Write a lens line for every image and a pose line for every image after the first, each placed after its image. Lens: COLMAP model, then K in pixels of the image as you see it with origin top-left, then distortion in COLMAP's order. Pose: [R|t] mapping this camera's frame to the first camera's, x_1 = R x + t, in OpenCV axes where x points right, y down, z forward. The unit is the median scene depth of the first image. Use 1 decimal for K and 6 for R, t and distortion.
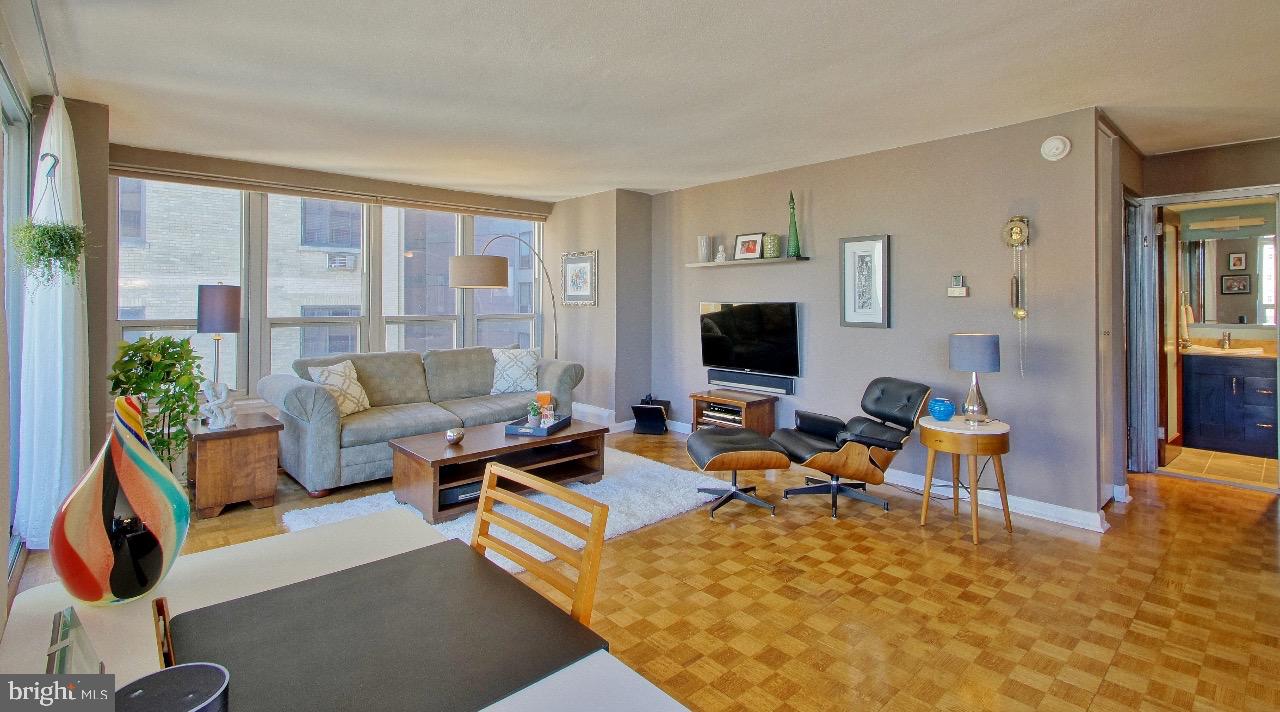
lens RADIAL K [[578.4, 0, 646.6], [0, 578.4, 301.3], [0, 0, 1]] dist [0.013401, -0.005300]
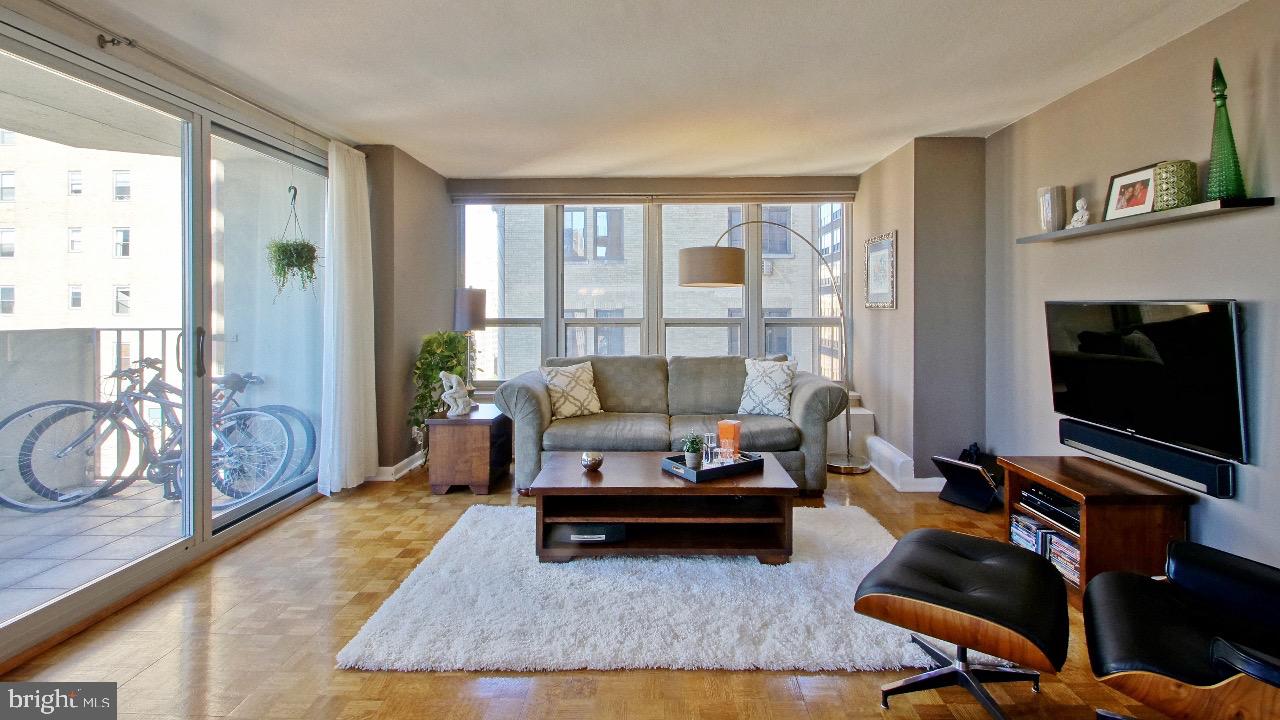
lens RADIAL K [[578.4, 0, 652.2], [0, 578.4, 306.3], [0, 0, 1]] dist [0.013401, -0.005300]
pose [[0.723989, -0.000235, -0.689812, 0.222082], [0.003202, 0.999990, 0.003020, 0.003378], [0.689804, -0.004395, 0.723982, 0.318131]]
